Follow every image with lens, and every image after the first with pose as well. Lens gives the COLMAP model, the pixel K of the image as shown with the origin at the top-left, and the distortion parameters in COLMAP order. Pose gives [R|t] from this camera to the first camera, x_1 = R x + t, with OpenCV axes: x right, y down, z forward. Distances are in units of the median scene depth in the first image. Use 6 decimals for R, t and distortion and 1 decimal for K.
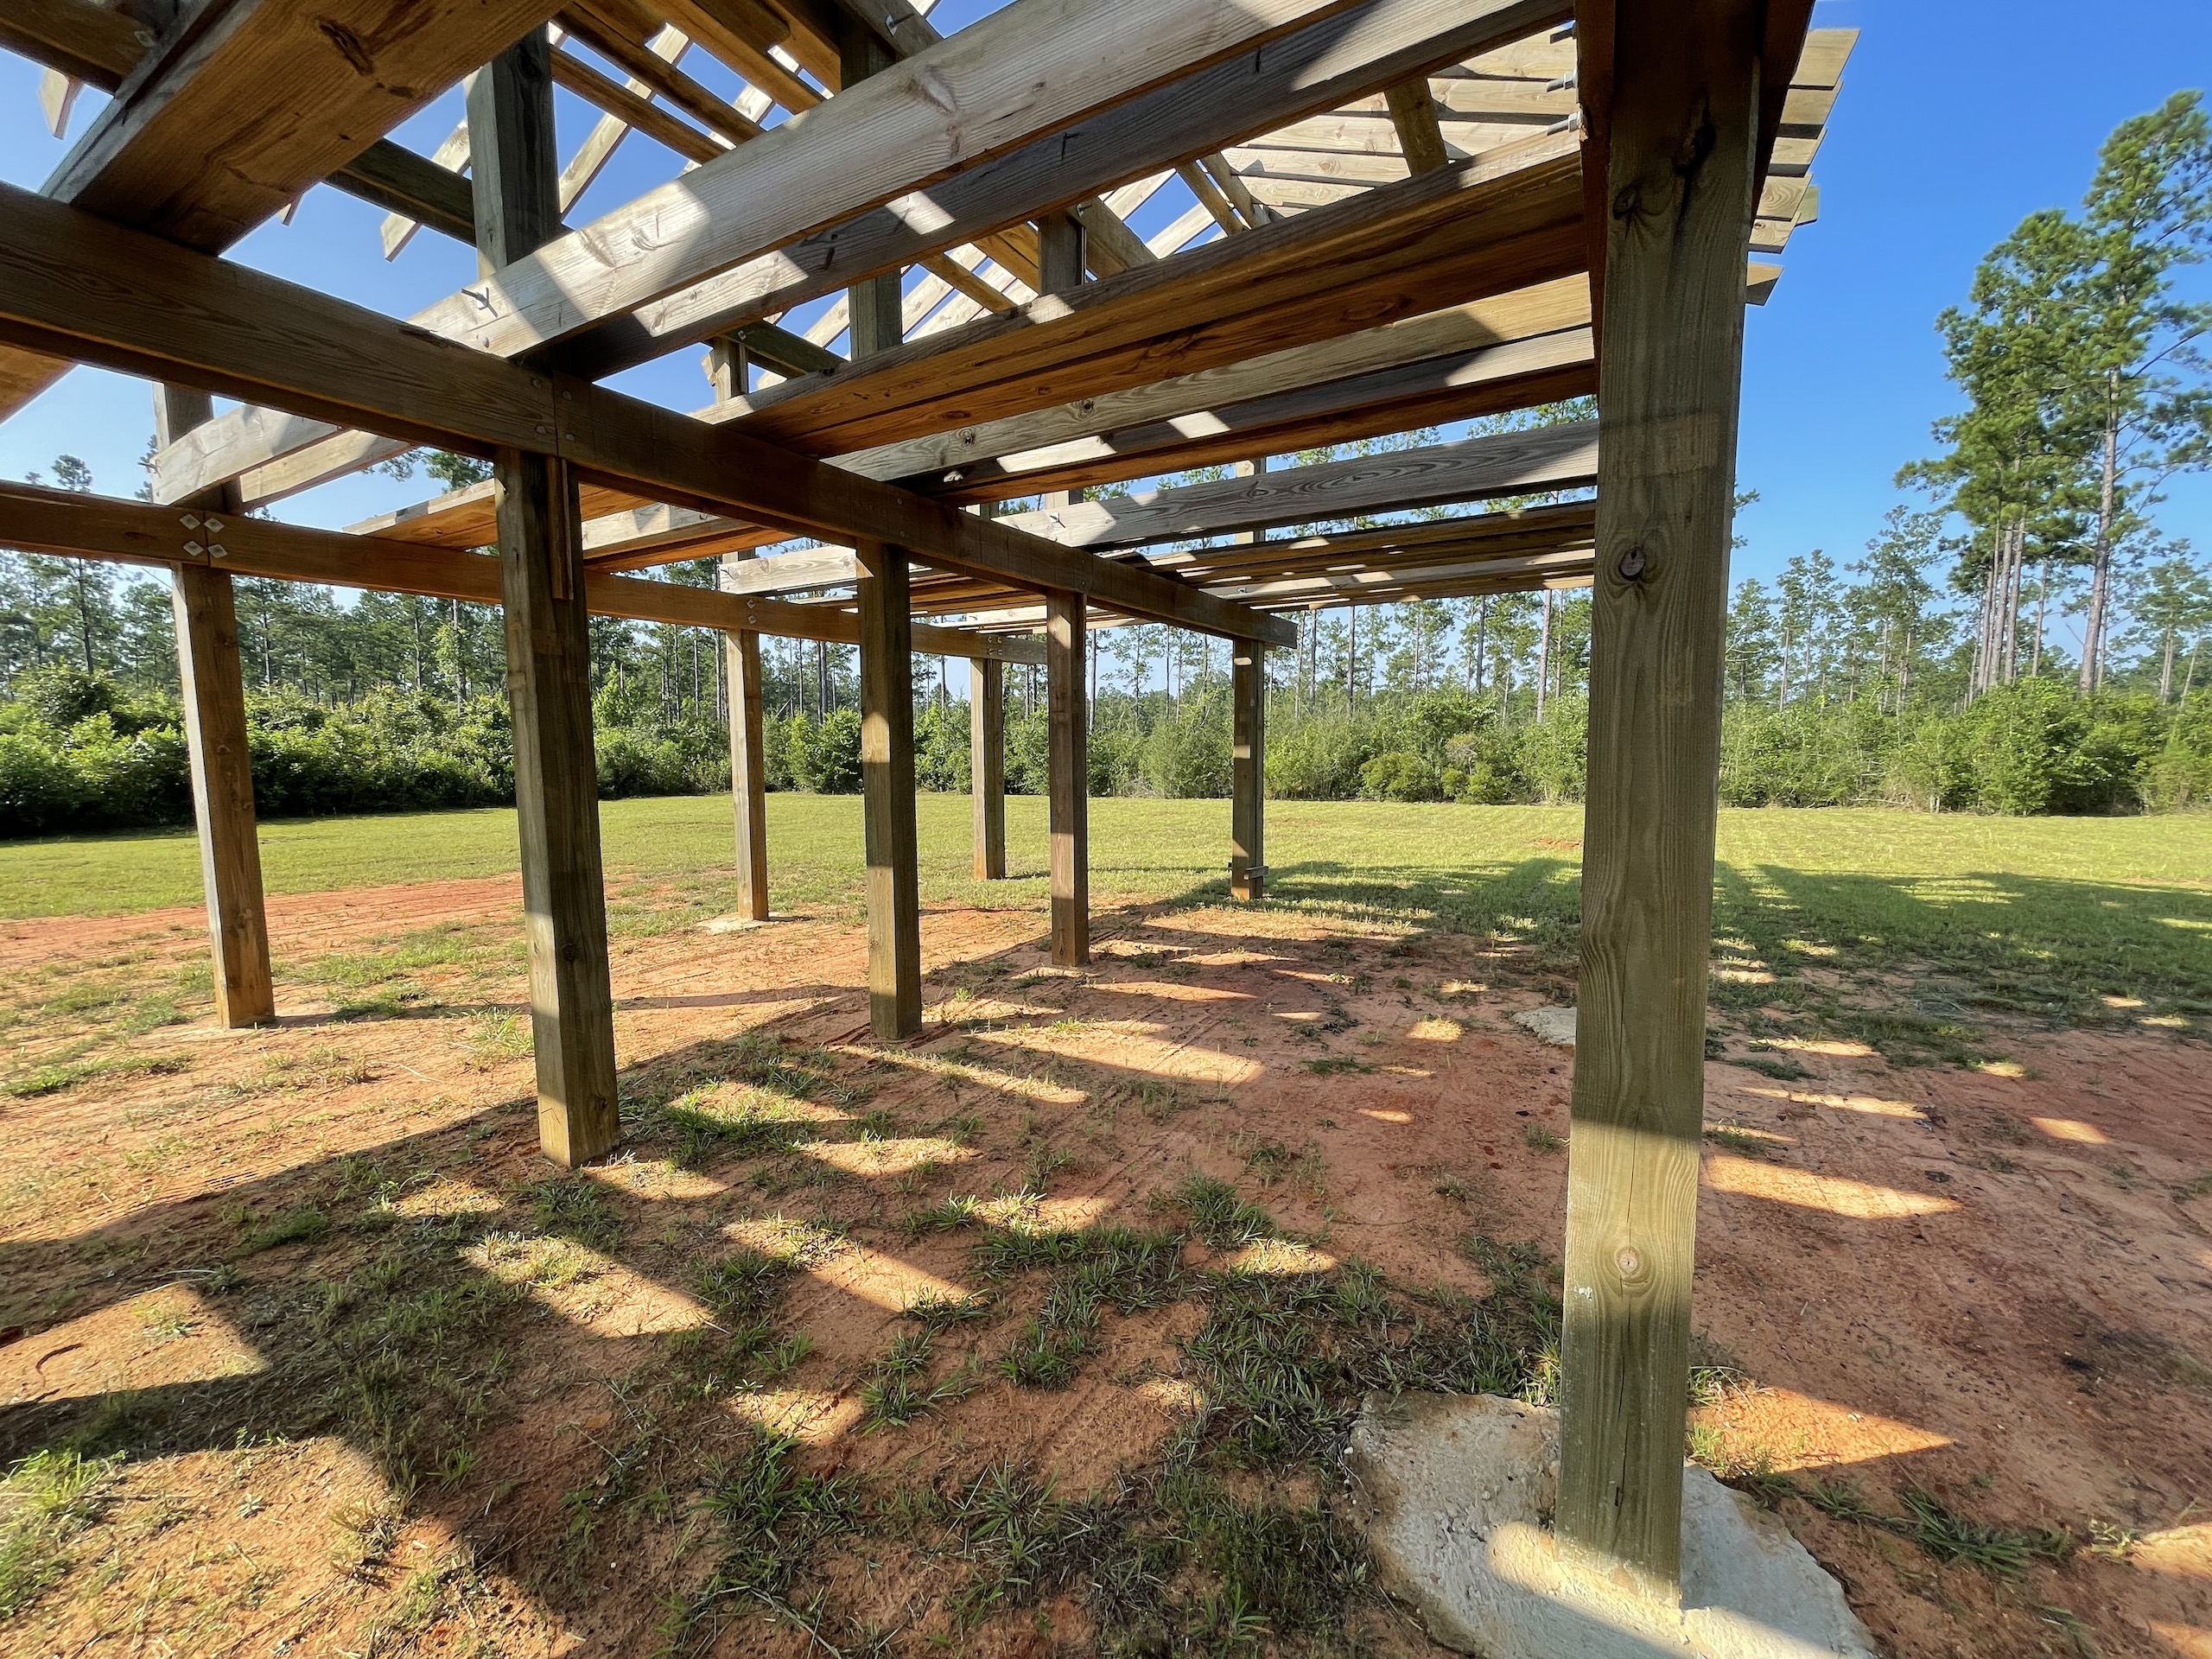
lens RADIAL K [[892.4, 0, 1100.2], [0, 892.4, 821.4], [0, 0, 1]] dist [-0.000897, -0.000822]
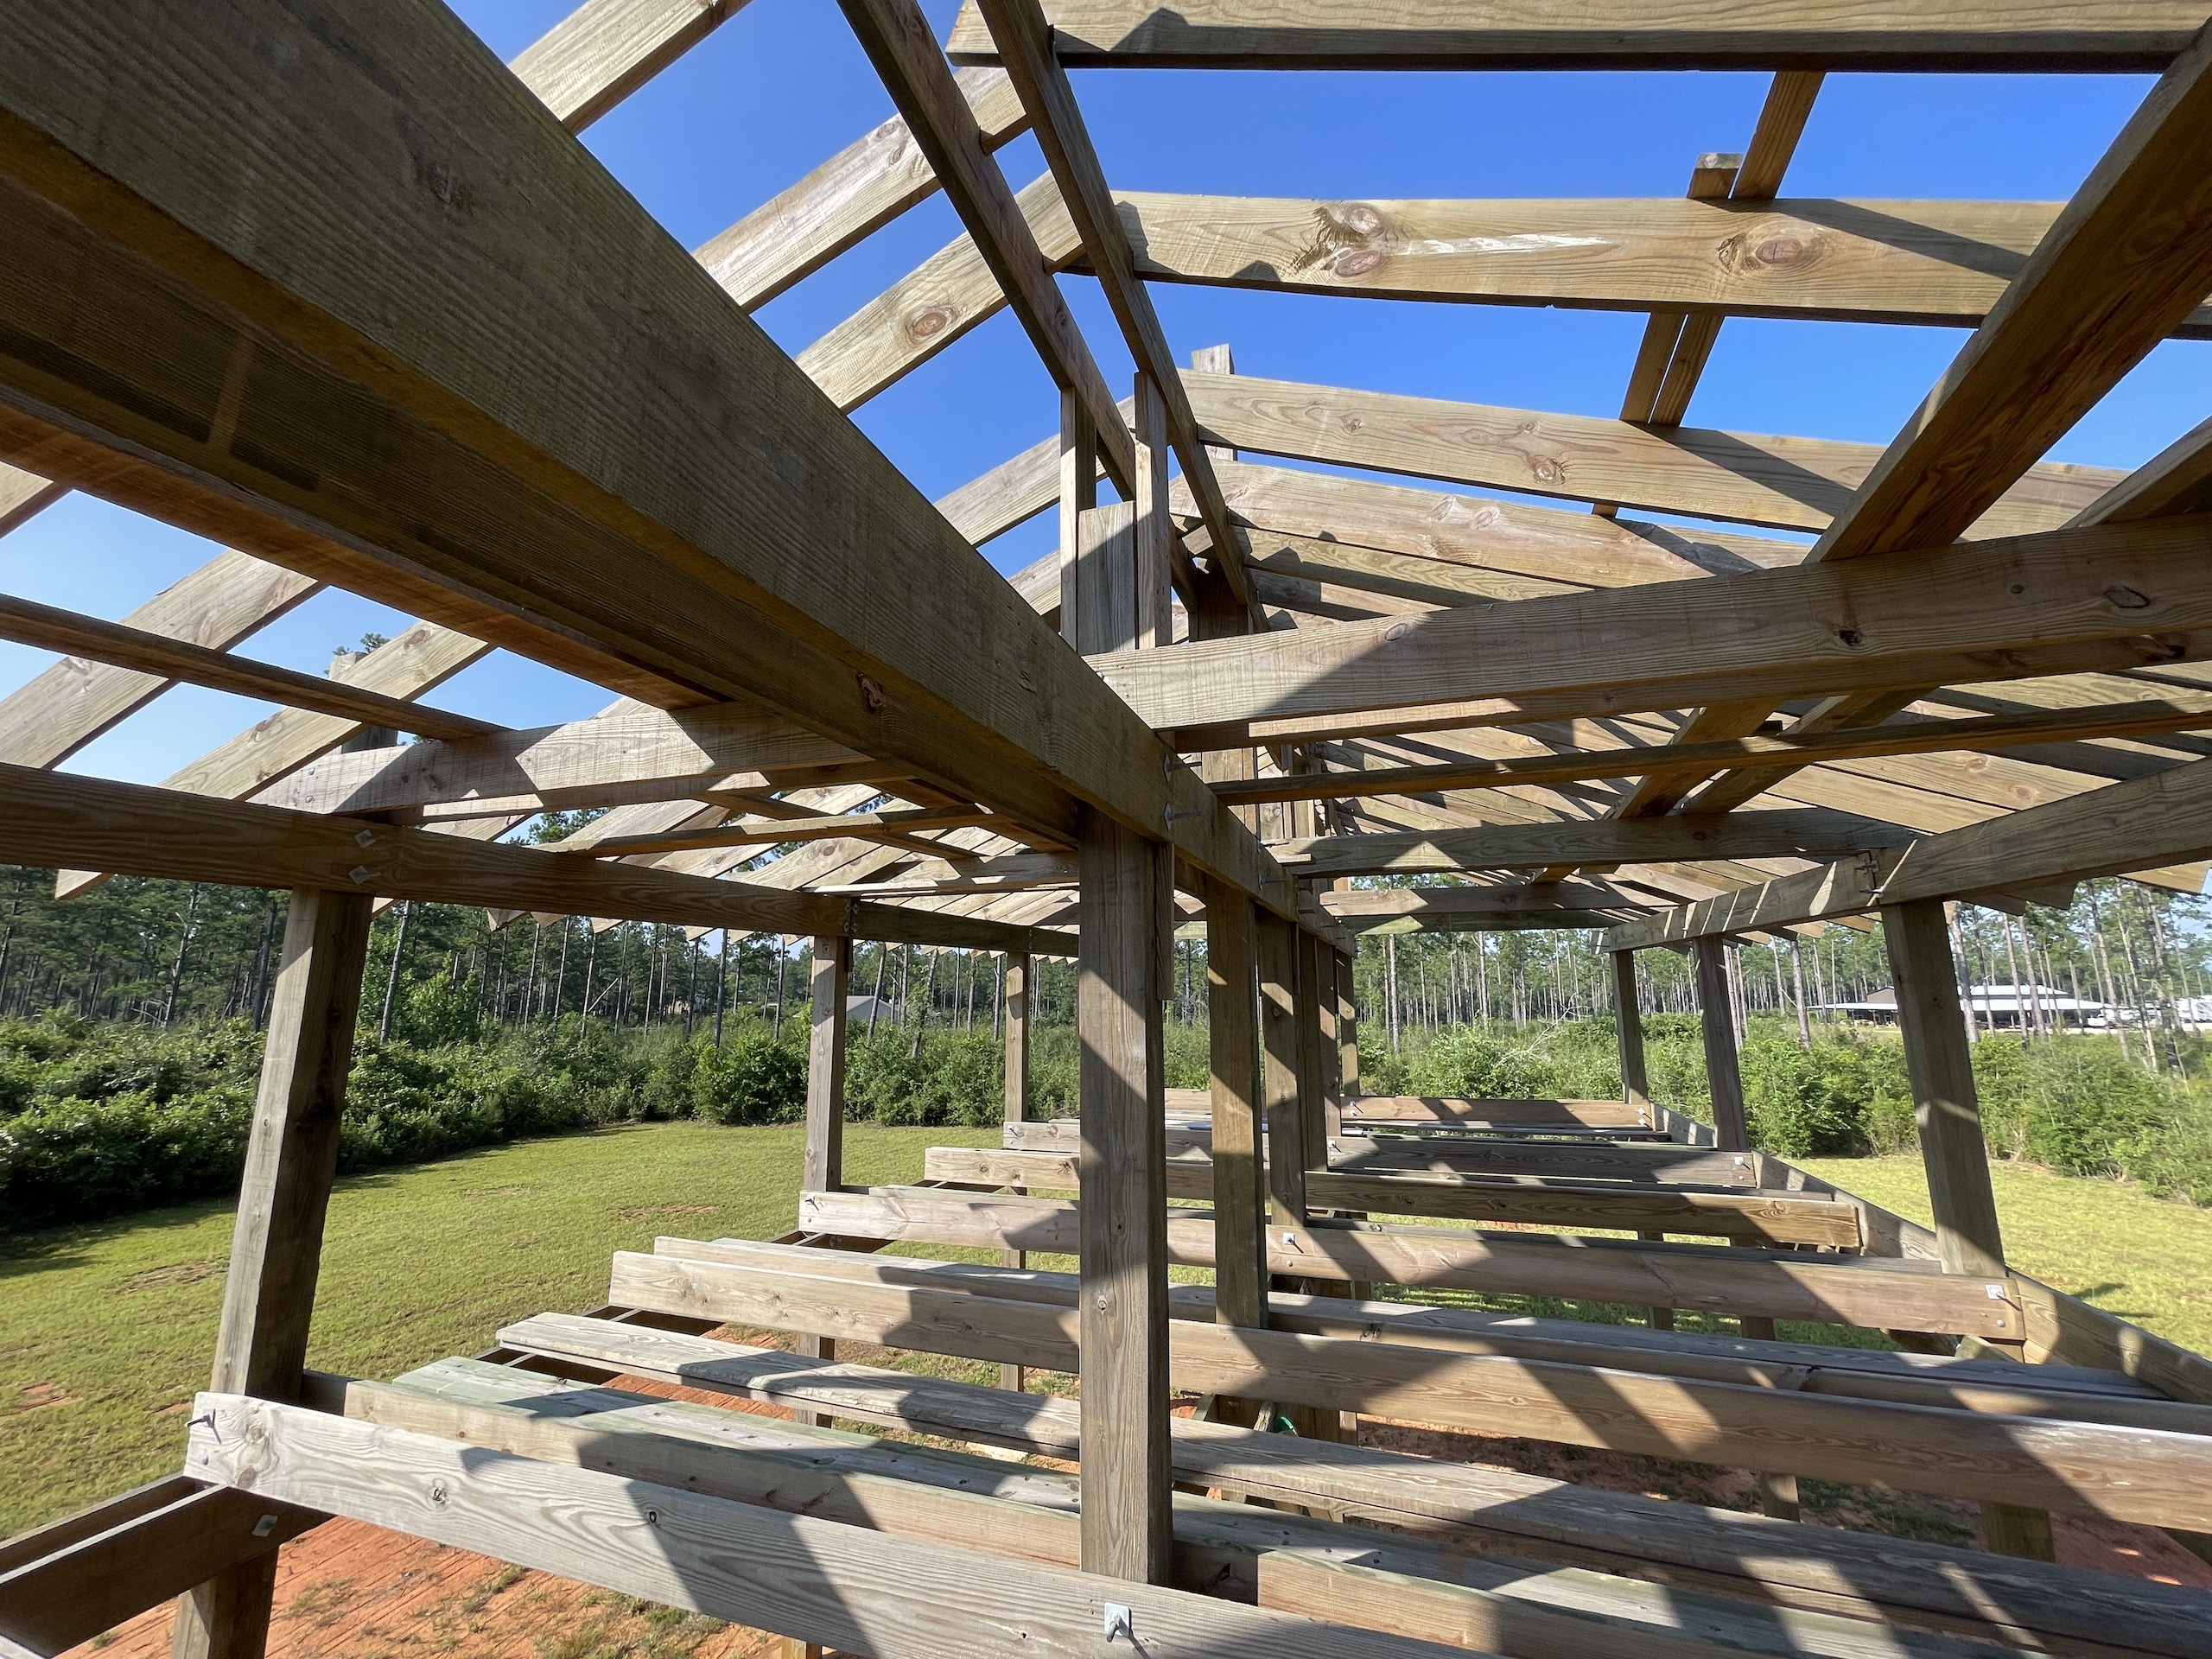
lens RADIAL K [[892.4, 0, 1100.2], [0, 892.4, 821.4], [0, 0, 1]] dist [-0.000897, -0.000822]
pose [[0.977838, 0.047457, 0.203915, -0.205200], [0.009965, 0.962318, -0.271744, -0.127001], [-0.209127, 0.267754, 0.940518, -0.107618]]
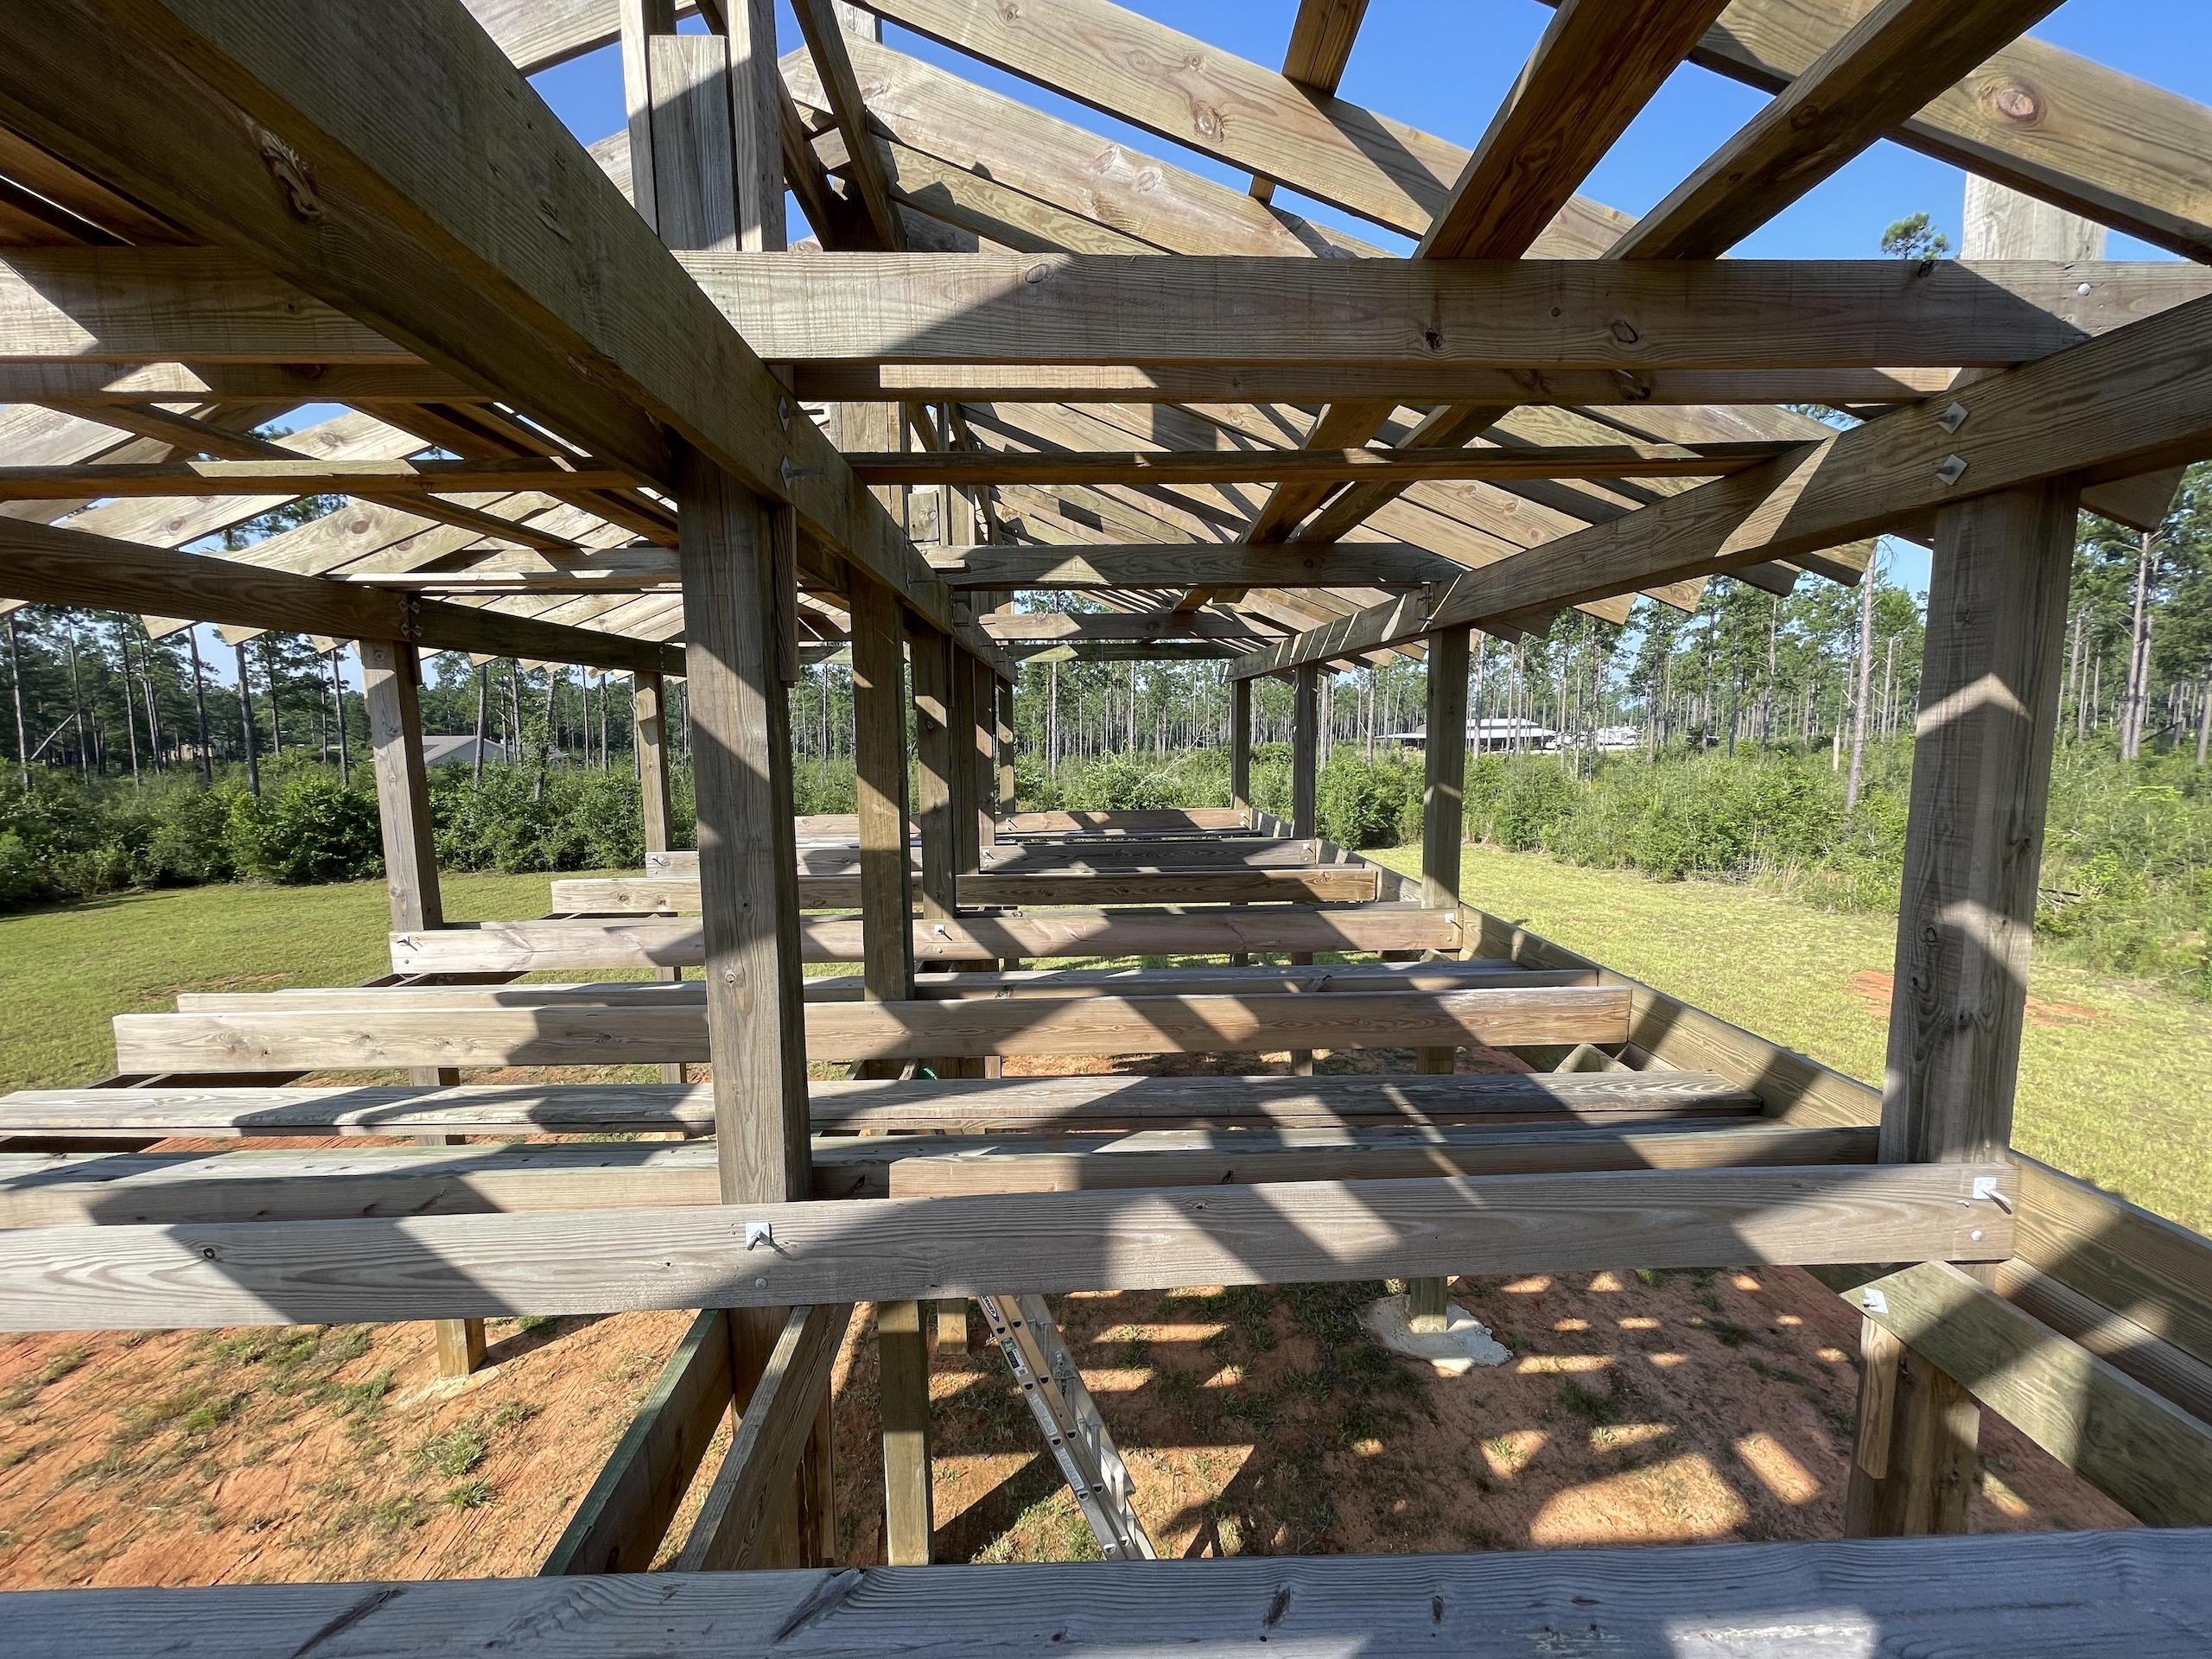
lens RADIAL K [[885.8, 0, 1106.0], [0, 885.8, 829.5], [0, 0, 1]] dist [-0.001532, 0.000812]
pose [[0.839715, -0.054465, 0.540289, -0.189167], [0.047116, 0.998513, 0.027429, -0.105490], [-0.540980, 0.002424, 0.841032, -0.103356]]
